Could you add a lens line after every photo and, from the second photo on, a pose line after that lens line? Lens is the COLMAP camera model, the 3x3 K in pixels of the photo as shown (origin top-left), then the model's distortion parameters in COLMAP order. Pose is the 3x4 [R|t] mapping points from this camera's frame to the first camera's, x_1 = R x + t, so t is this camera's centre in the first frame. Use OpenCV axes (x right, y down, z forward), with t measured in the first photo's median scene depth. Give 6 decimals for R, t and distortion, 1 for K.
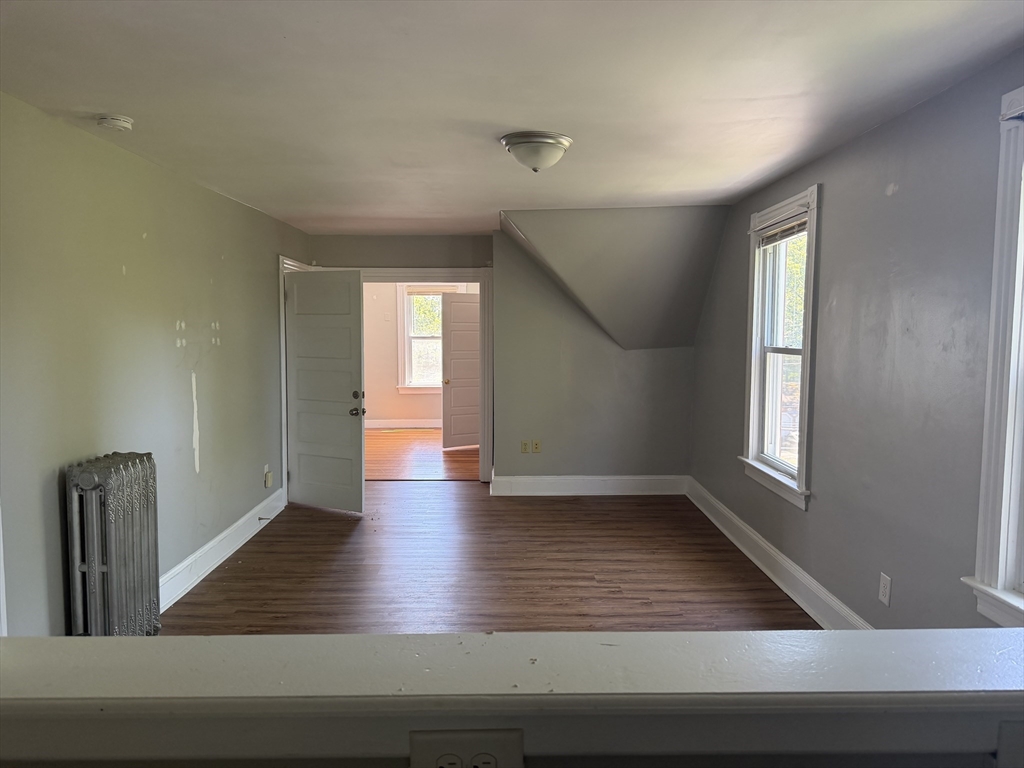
lens RADIAL K [[707.7, 0, 513.2], [0, 707.7, 382.1], [0, 0, 1]] dist [-0.005192, -0.000571]
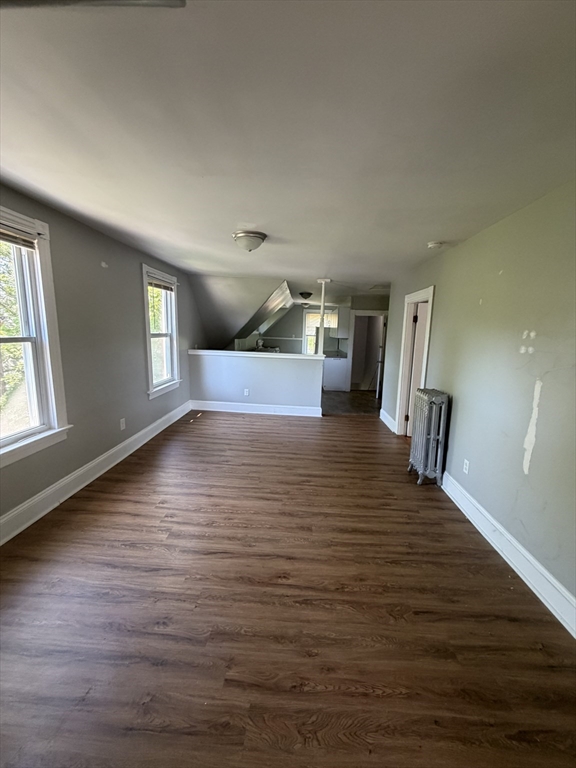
lens RADIAL K [[304.0, 0, 289.1], [0, 304.0, 382.4], [0, 0, 1]] dist [0.000826, 0.000115]
pose [[-0.997673, -0.040966, 0.054504, -0.114088], [-0.026653, 0.970095, 0.241258, -0.113249], [-0.062757, 0.239244, -0.968929, 1.513876]]
